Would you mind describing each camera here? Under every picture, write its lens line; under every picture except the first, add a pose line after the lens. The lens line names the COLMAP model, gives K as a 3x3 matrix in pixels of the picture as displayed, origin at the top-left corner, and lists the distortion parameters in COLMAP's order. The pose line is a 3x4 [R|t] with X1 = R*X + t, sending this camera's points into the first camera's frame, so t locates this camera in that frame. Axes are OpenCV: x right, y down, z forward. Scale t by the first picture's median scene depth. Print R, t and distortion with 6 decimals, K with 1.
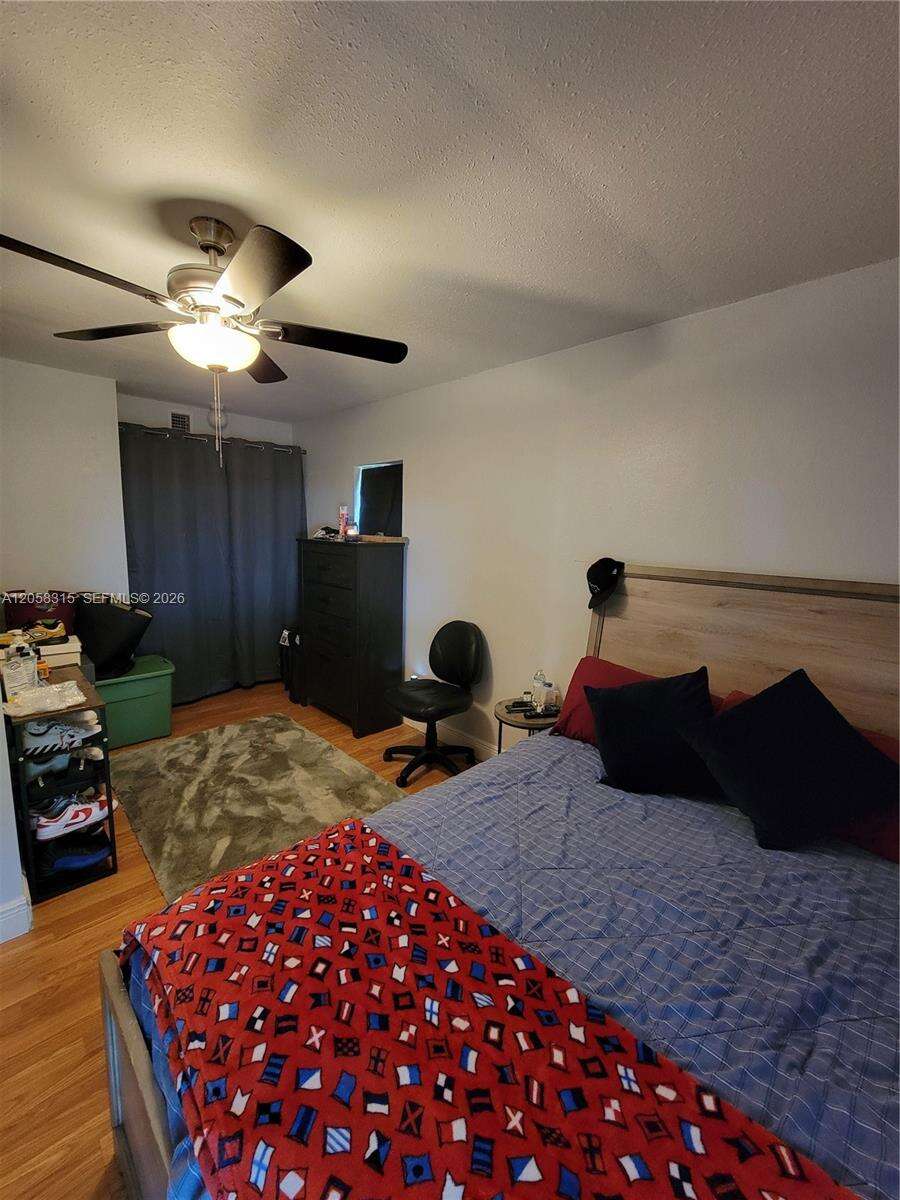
lens RADIAL K [[489.2, 0, 441.7], [0, 489.2, 600.4], [0, 0, 1]] dist [-0.001129, 0.000760]
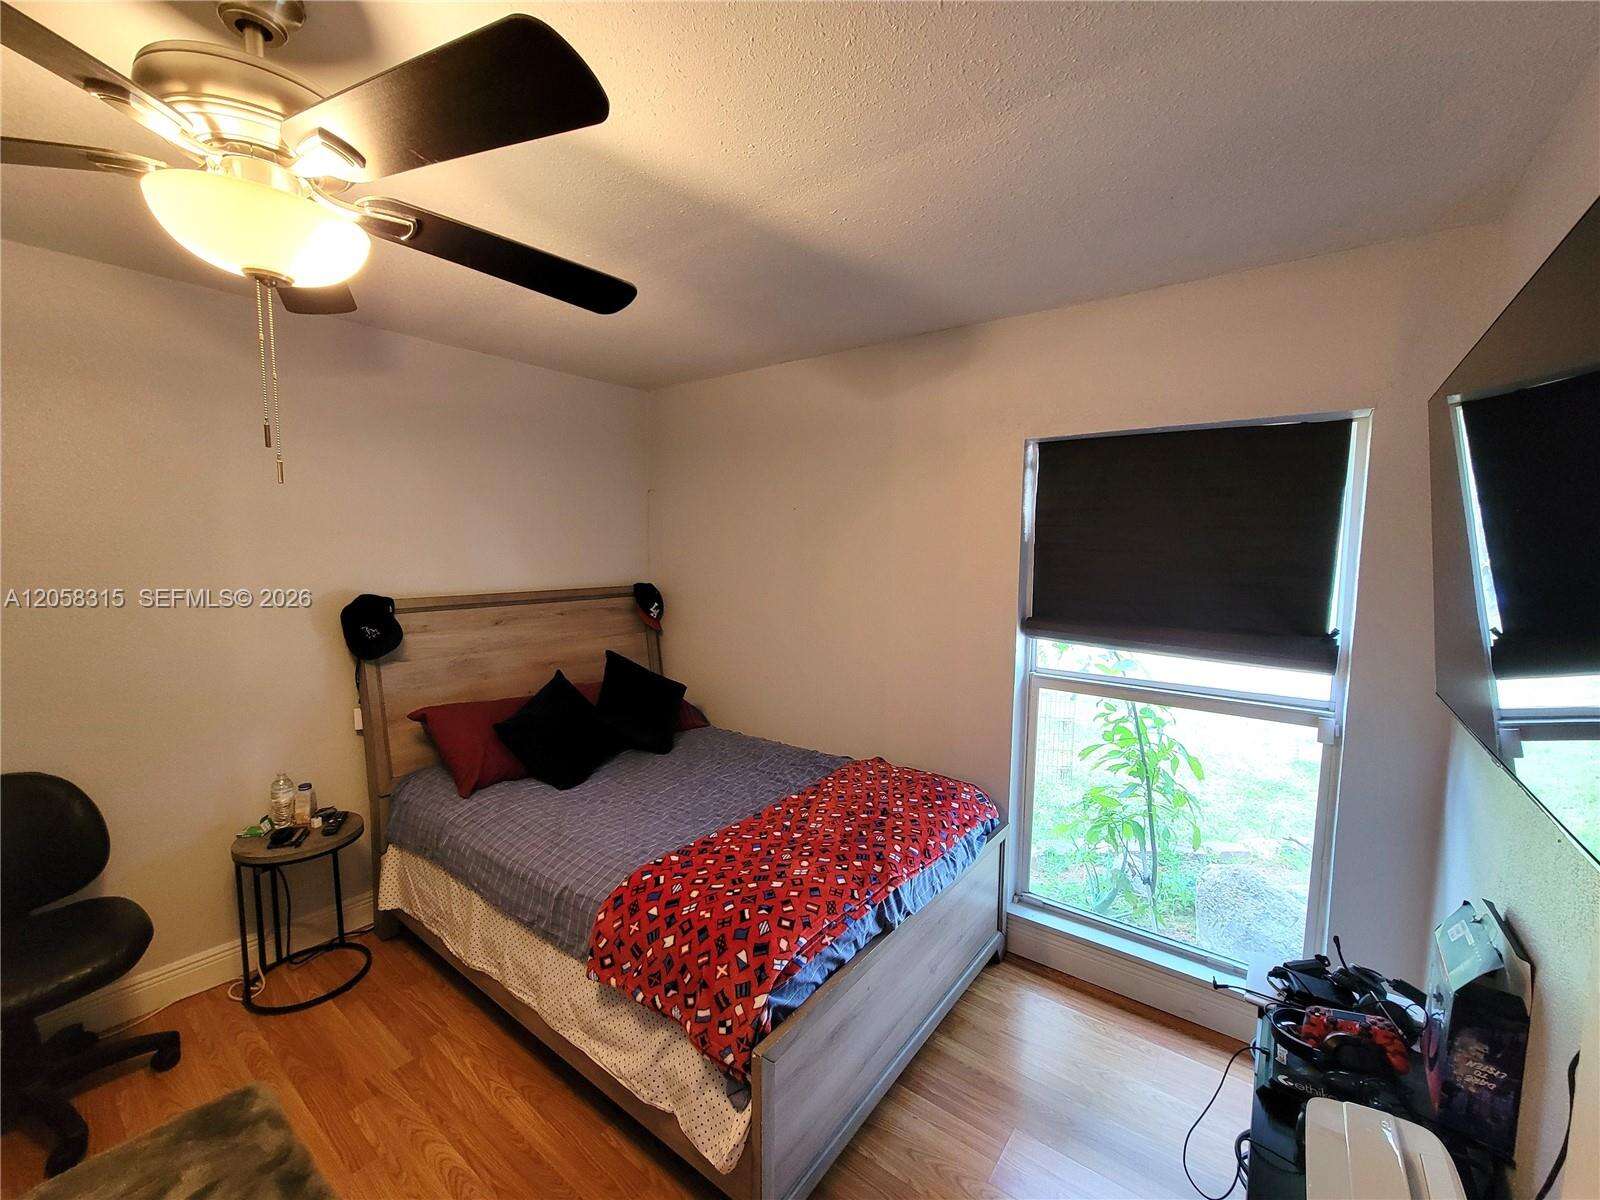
lens RADIAL K [[652.3, 0, 805.1], [0, 652.3, 611.1], [0, 0, 1]] dist [-0.001129, 0.000760]
pose [[-0.159474, -0.129002, 0.978737, -1.146245], [0.130929, 0.979903, 0.150490, -0.174039], [-0.978481, 0.152144, -0.139379, 0.609114]]
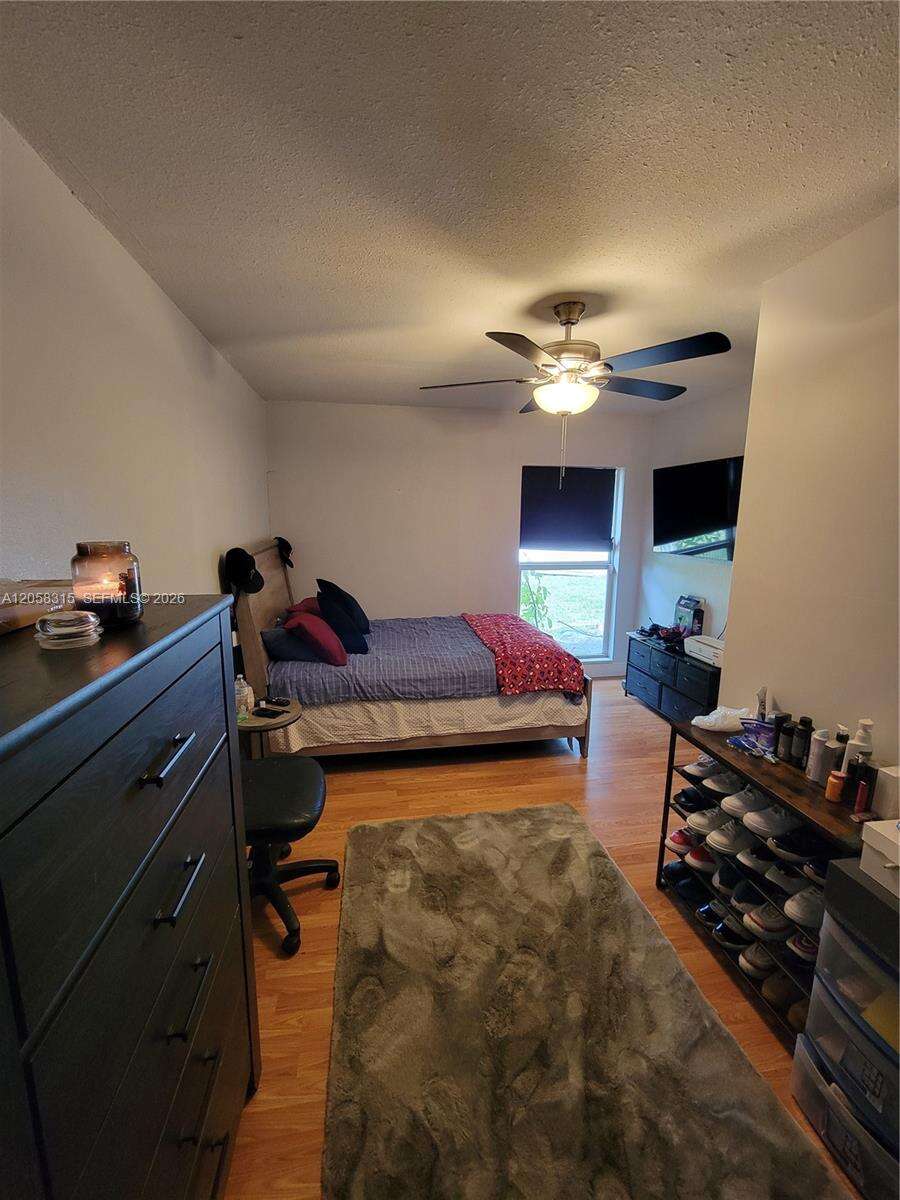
lens RADIAL K [[489.2, 0, 451.0], [0, 489.2, 599.6], [0, 0, 1]] dist [-0.001129, 0.000760]
pose [[-0.833700, -0.138816, 0.534486, -0.933826], [0.044081, 0.948071, 0.314990, -0.410896], [-0.550456, 0.286168, -0.784287, 2.238005]]
